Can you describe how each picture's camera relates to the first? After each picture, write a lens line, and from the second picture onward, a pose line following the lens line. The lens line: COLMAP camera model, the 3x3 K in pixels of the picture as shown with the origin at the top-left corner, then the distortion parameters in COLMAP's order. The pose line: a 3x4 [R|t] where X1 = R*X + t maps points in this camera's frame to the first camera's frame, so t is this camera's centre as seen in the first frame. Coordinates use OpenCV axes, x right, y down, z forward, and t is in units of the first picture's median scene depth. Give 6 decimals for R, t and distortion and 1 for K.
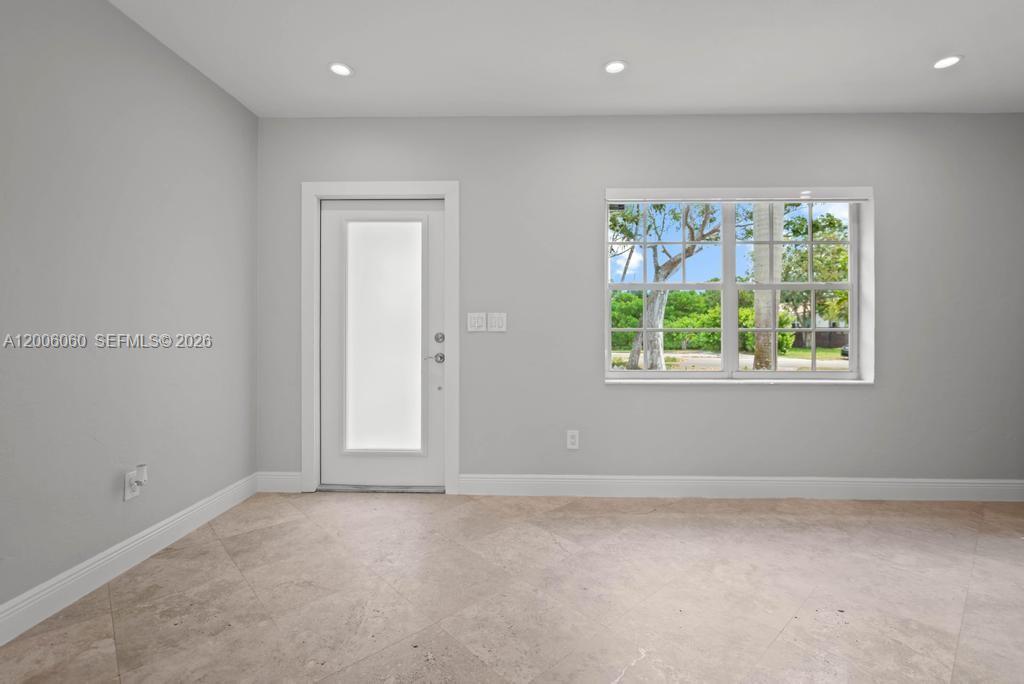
lens RADIAL K [[457.0, 0, 513.8], [0, 457.0, 329.1], [0, 0, 1]] dist [-0.002266, -0.000674]
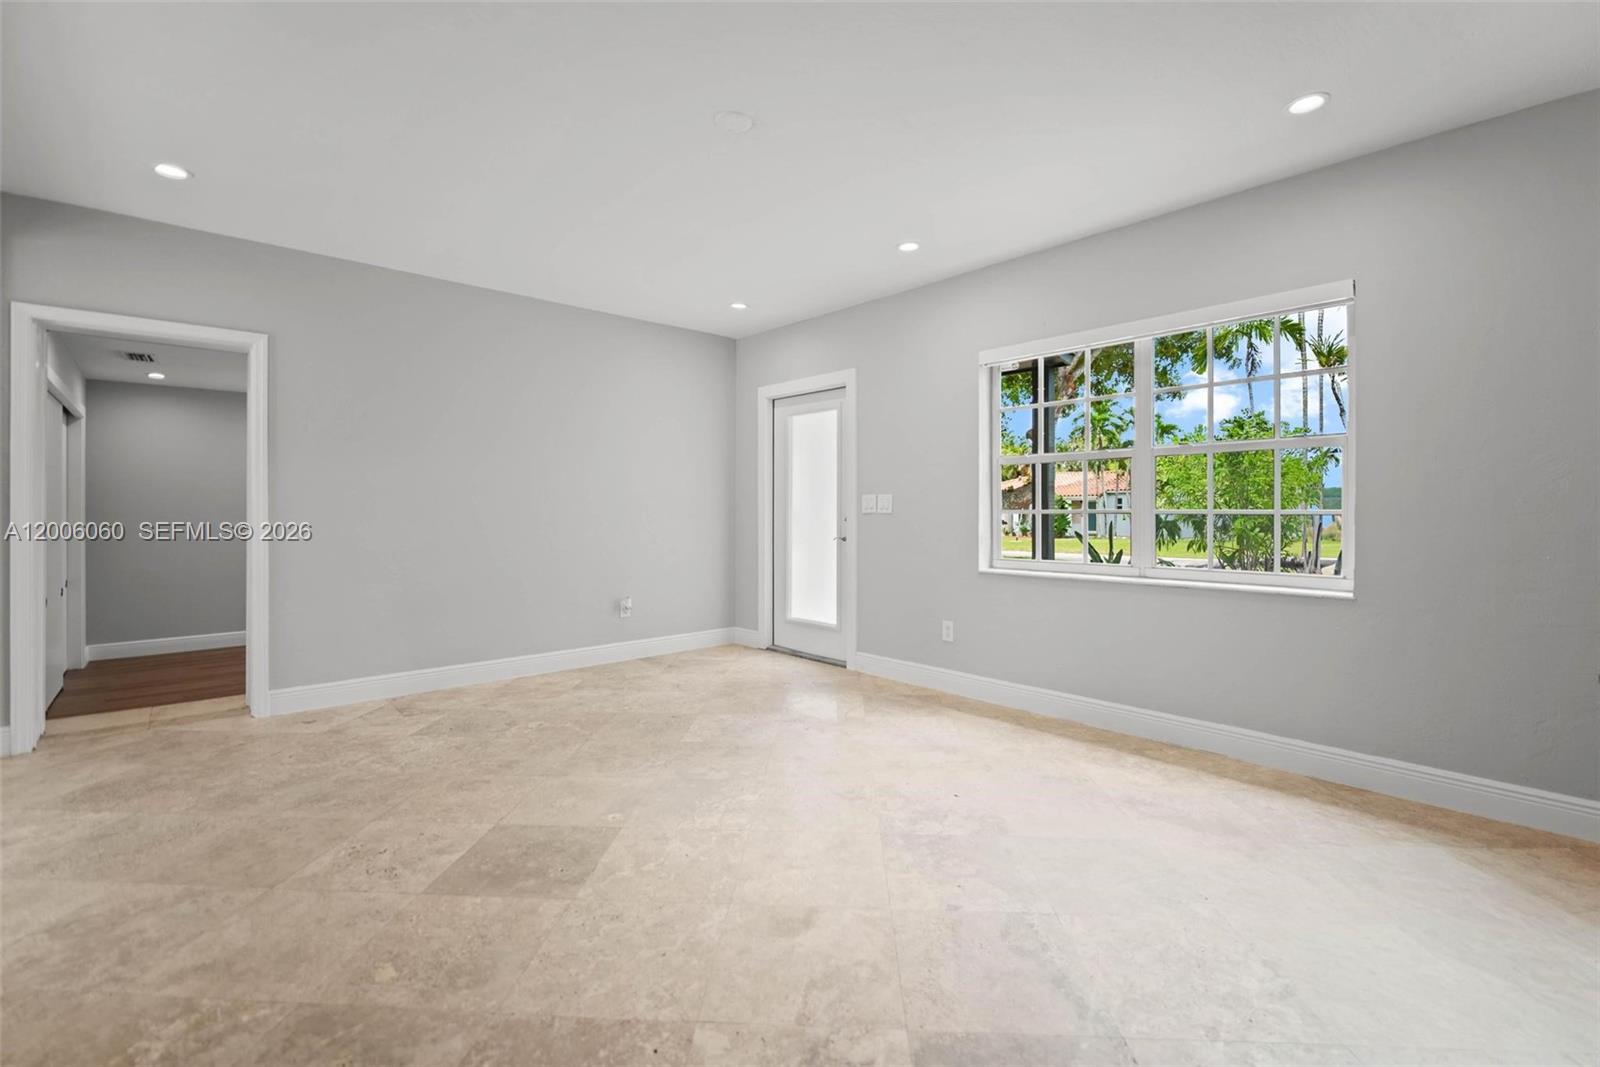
lens RADIAL K [[699.7, 0, 854.2], [0, 699.7, 510.9], [0, 0, 1]] dist [-0.017151, -0.000072]
pose [[0.724292, -0.001274, -0.689492, 0.966537], [-0.001889, 0.999991, -0.003831, 0.006628], [0.689491, 0.004077, 0.724283, -0.147531]]
